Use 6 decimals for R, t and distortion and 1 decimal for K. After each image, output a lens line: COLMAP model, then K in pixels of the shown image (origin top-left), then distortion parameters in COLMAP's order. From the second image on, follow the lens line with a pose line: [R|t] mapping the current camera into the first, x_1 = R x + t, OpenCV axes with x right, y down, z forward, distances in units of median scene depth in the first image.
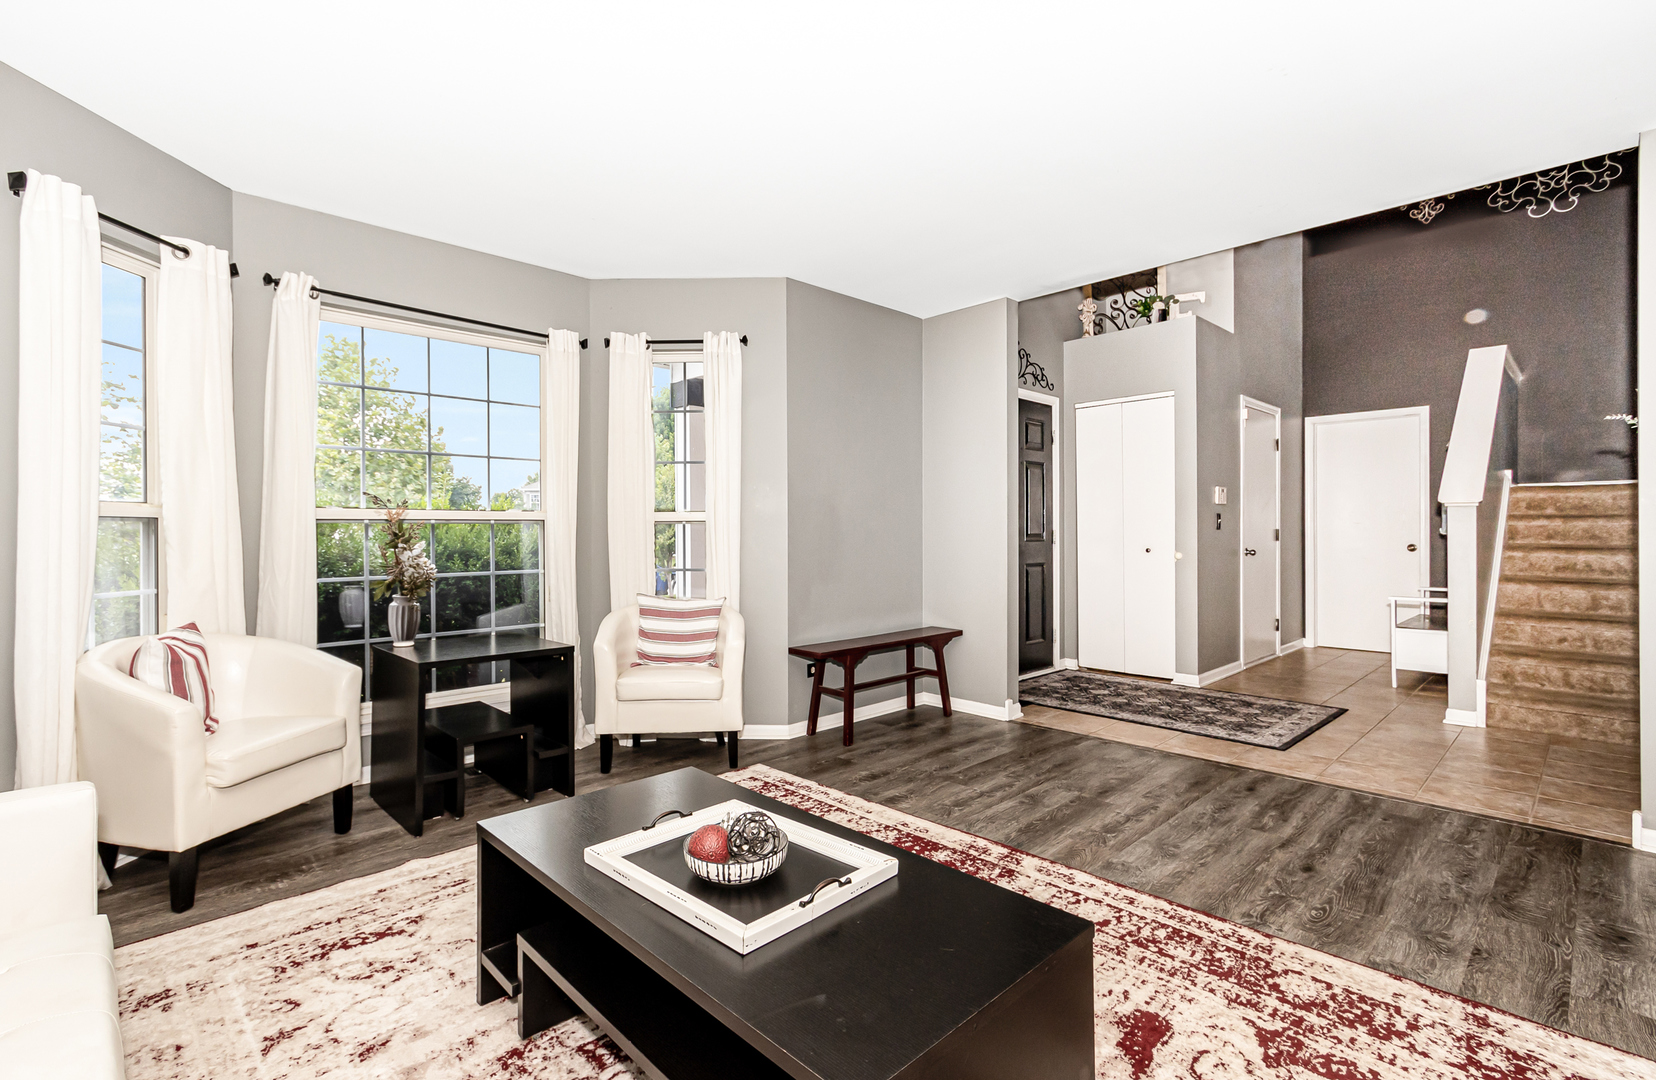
lens RADIAL K [[761.8, 0, 827.4], [0, 761.8, 530.2], [0, 0, 1]] dist [0.002399, -0.000682]
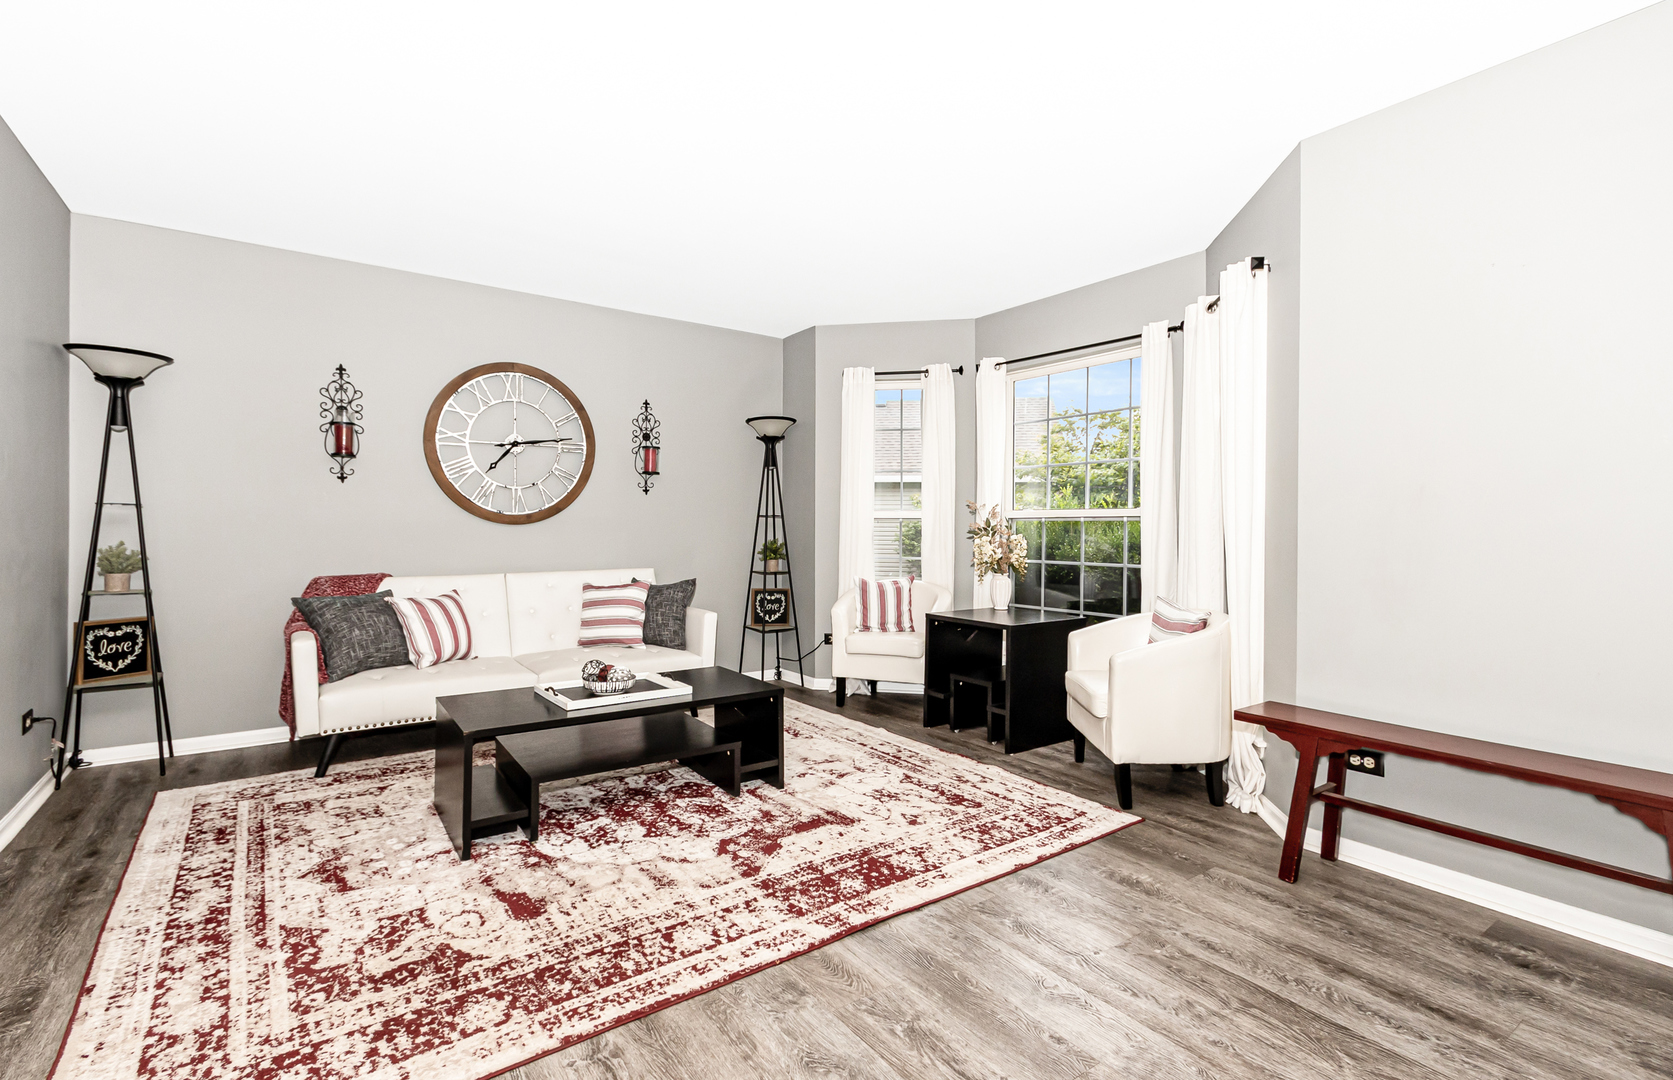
lens RADIAL K [[769.7, 0, 836.2], [0, 769.7, 537.2], [0, 0, 1]] dist [0.002399, -0.000682]
pose [[-0.159175, 0.015972, -0.987121, 1.512306], [-0.006923, 0.999826, 0.017294, -0.003952], [0.987226, 0.009587, -0.159037, 1.612249]]
